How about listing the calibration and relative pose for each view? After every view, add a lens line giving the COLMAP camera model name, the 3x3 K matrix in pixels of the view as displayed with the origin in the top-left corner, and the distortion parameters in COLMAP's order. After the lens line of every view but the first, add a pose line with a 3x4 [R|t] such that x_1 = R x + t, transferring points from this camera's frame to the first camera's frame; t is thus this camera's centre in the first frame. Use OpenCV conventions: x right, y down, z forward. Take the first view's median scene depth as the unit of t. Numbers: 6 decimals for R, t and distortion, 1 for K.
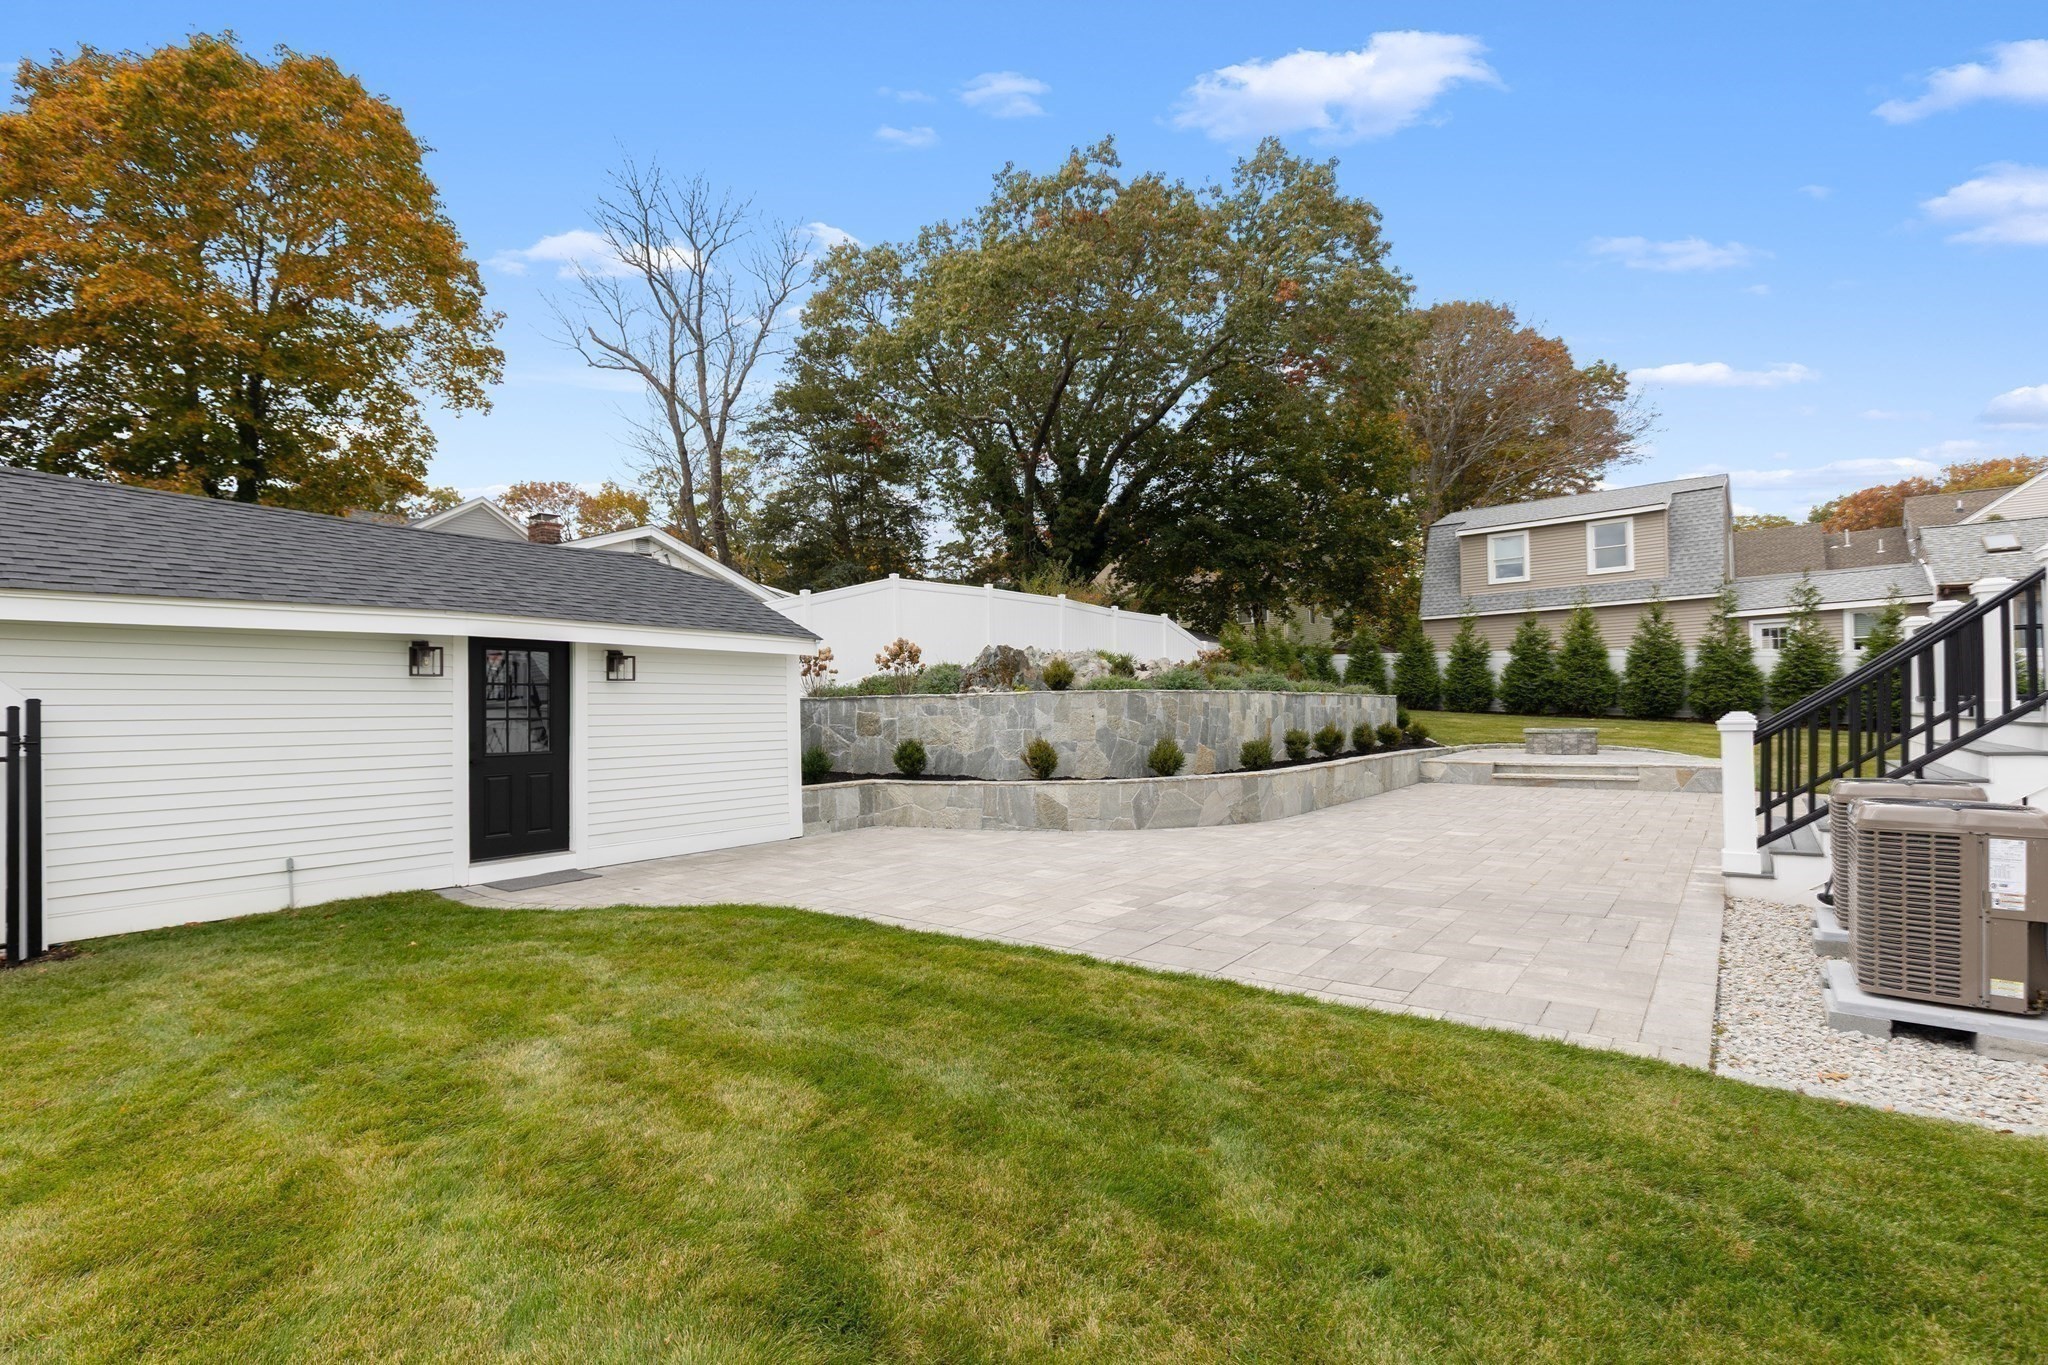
lens RADIAL K [[941.6, 0, 1026.3], [0, 941.6, 687.9], [0, 0, 1]] dist [0.001937, -0.000350]
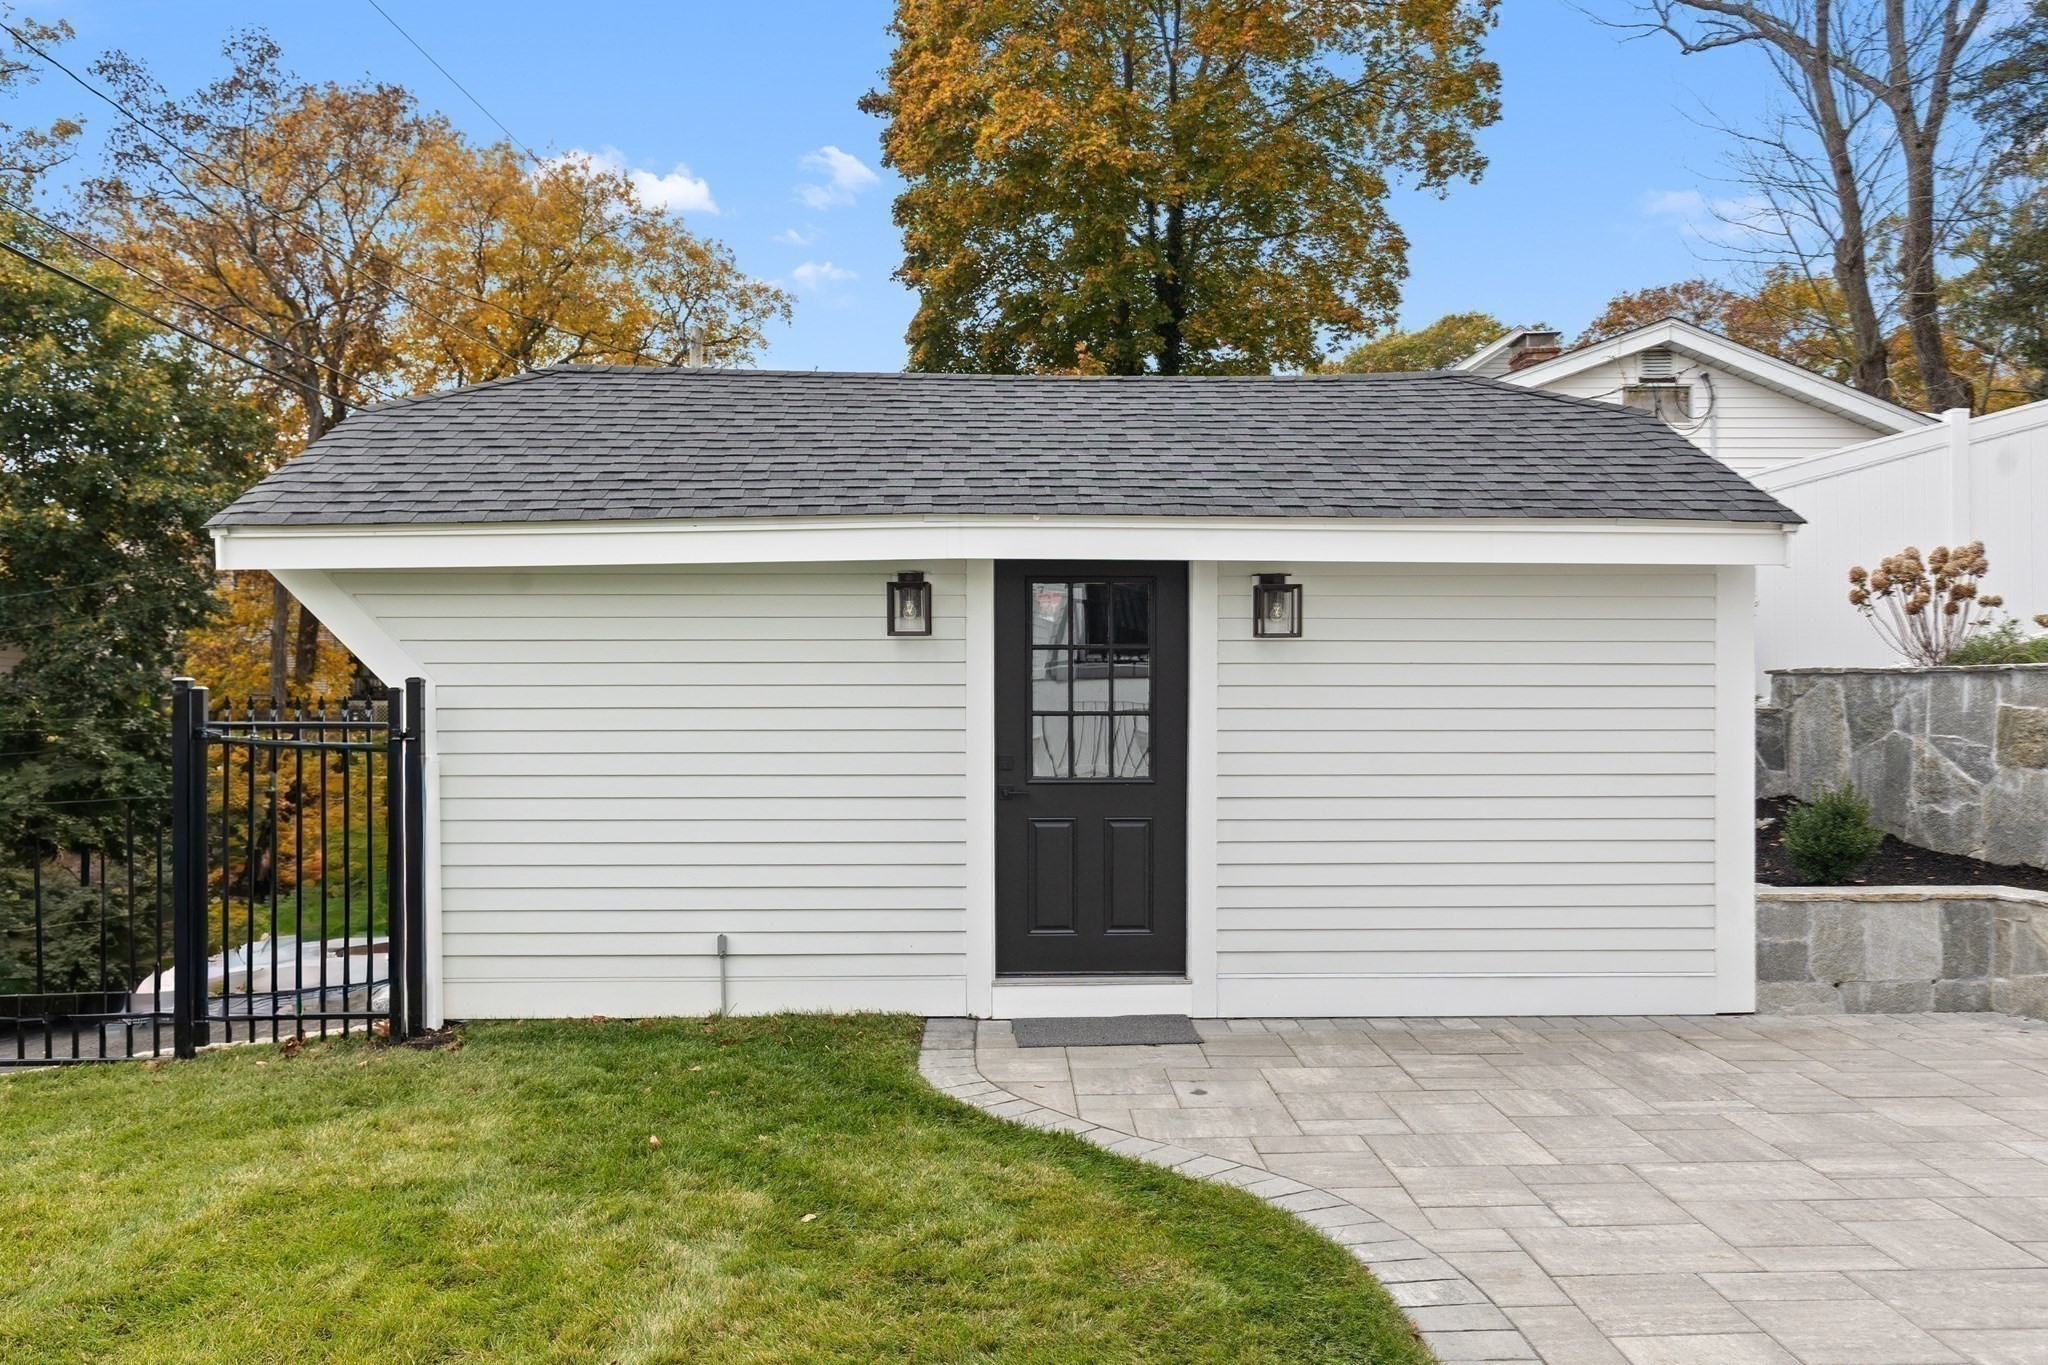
lens RADIAL K [[1605.8, 0, 1001.1], [0, 1605.8, 719.0], [0, 0, 1]] dist [0.002134, 0.000796]
pose [[0.623774, 0.027788, -0.781111, 0.040394], [0.011458, 0.998935, 0.044688, -0.001494], [0.781521, -0.036825, 0.622791, 0.132311]]
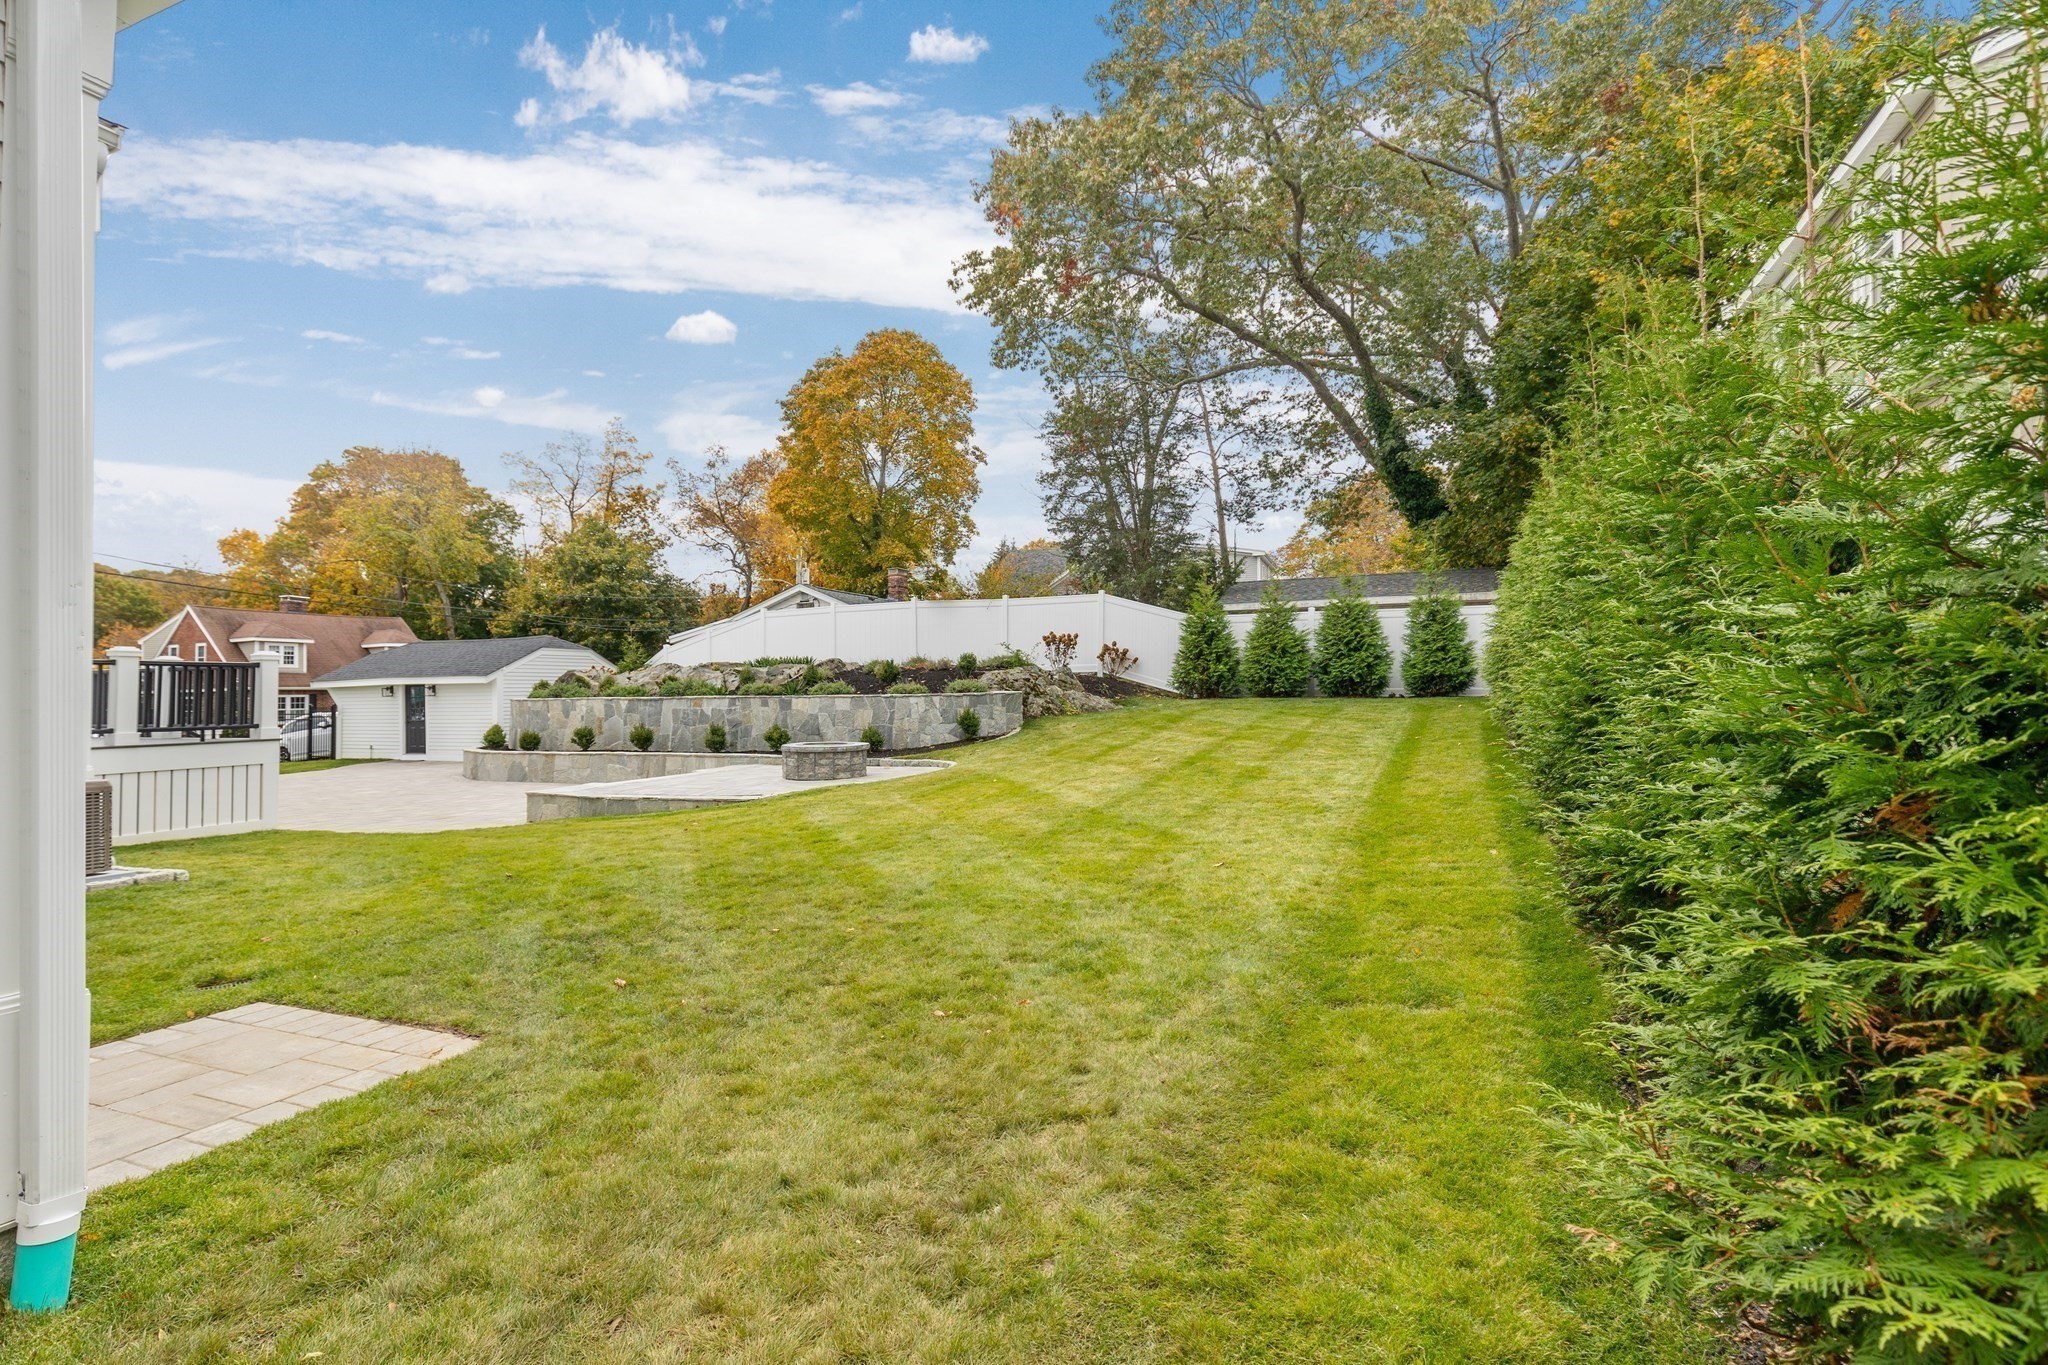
lens RADIAL K [[995.9, 0, 1025.0], [0, 995.9, 684.7], [0, 0, 1]] dist [0.000963, 0.000063]
pose [[0.244558, -0.007777, -0.969603, 1.027374], [0.026887, 0.999638, -0.001236, 0.002728], [0.969262, -0.025767, 0.244678, 0.698237]]
